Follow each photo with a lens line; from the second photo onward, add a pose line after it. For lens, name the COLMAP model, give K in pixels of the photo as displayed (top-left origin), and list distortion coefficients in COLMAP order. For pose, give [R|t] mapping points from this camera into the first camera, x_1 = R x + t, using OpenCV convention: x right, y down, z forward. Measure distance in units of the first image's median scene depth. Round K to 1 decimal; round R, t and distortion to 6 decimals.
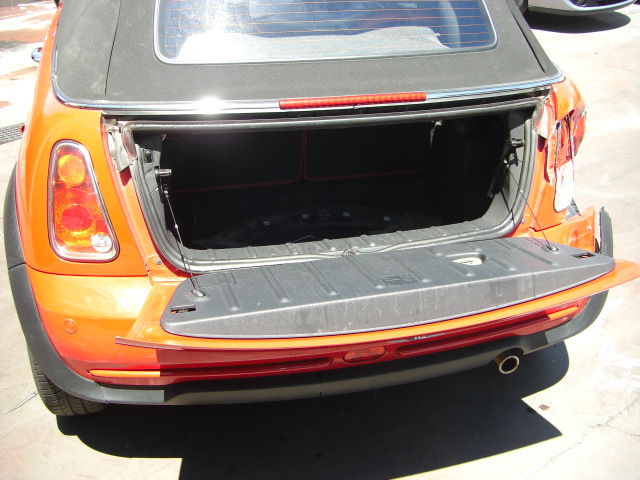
lens RADIAL K [[720.6, 0, 325.4], [0, 720.6, 226.3], [0, 0, 1]] dist [-0.138247, 0.000000]
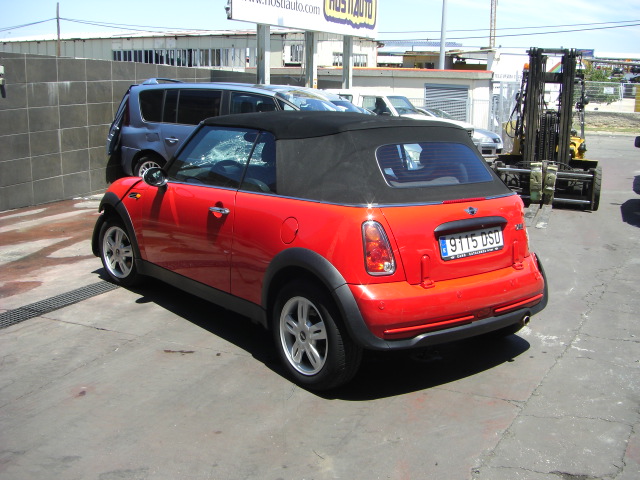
lens RADIAL K [[720.6, 0, 319.1], [0, 720.6, 242.6], [0, 0, 1]] dist [-0.138247, 0.000000]
pose [[0.918941, -0.081609, 0.385859, -1.161177], [0.187879, 0.950797, -0.246348, 0.394083], [-0.346769, 0.298874, 0.889059, -0.781684]]
